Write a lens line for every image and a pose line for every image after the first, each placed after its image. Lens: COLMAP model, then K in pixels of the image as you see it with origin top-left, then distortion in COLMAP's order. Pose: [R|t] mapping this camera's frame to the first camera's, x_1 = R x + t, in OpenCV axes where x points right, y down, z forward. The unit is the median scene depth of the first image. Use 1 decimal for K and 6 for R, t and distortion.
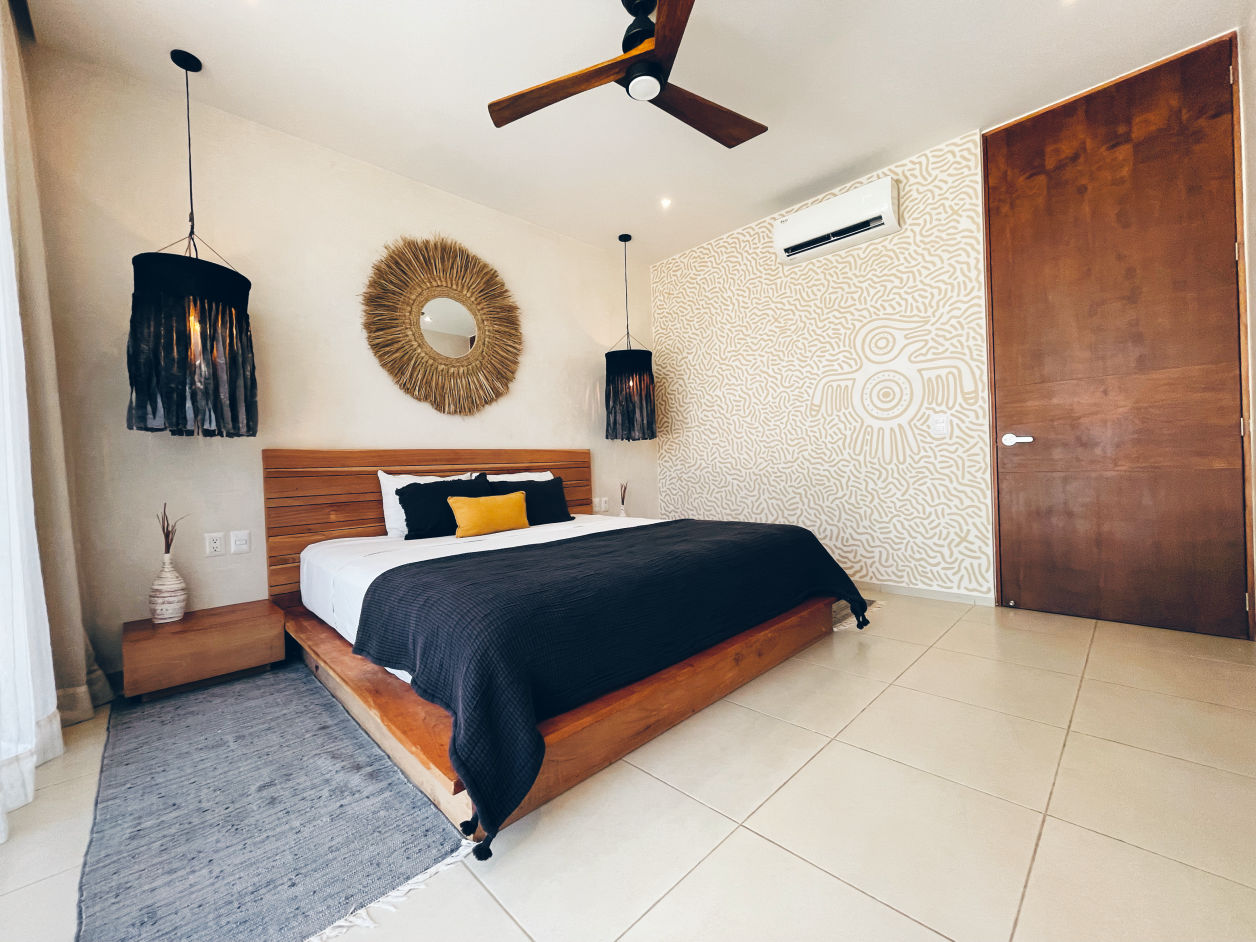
lens RADIAL K [[509.4, 0, 628.0], [0, 509.4, 471.0], [0, 0, 1]] dist [0.001046, 0.000207]
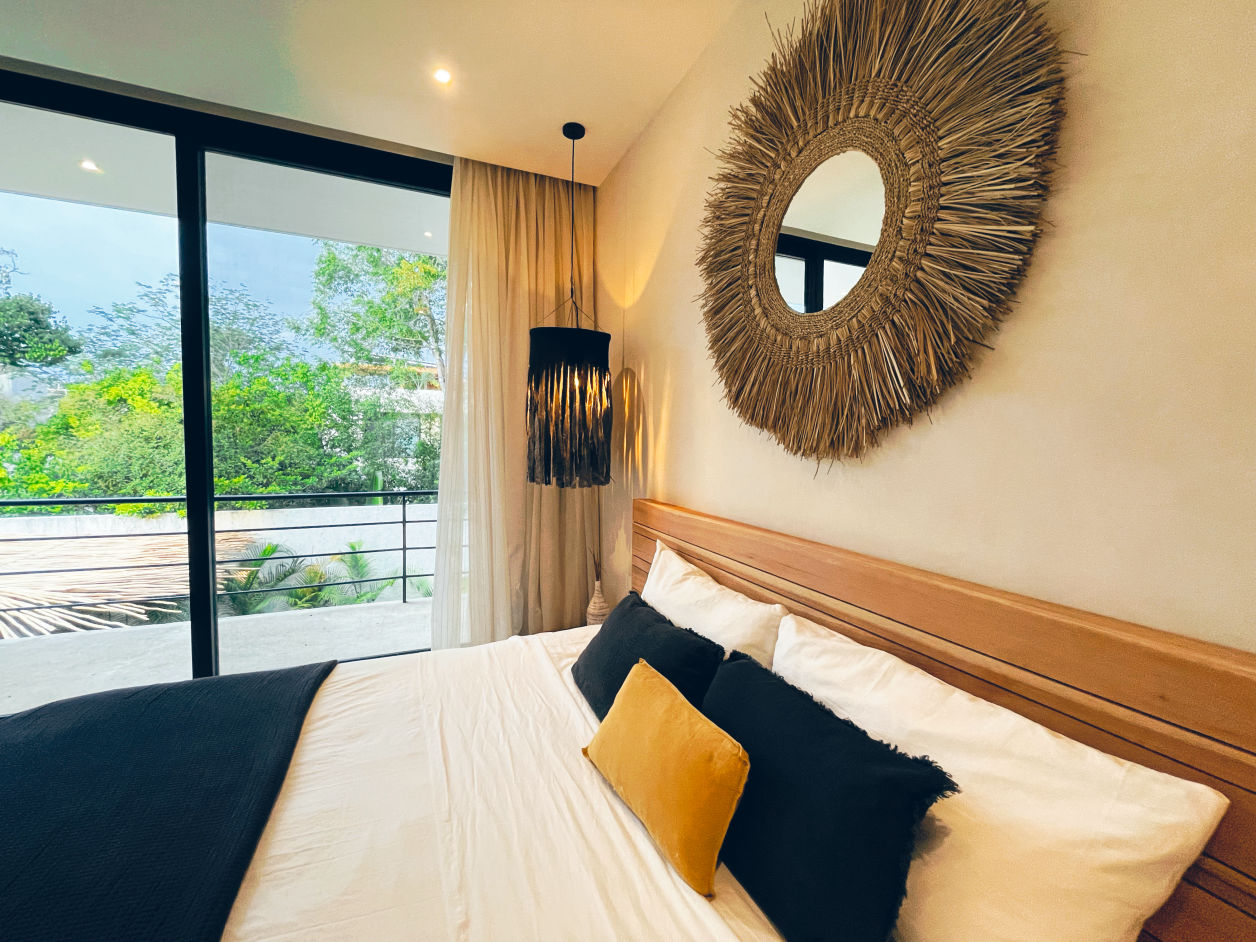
lens RADIAL K [[509.4, 0, 628.0], [0, 509.4, 471.0], [0, 0, 1]] dist [0.001046, 0.000207]
pose [[-0.345384, 0.030180, -0.937976, 0.075243], [-0.079421, 0.994957, 0.061258, -0.119336], [0.935095, 0.095652, -0.341246, 1.050442]]
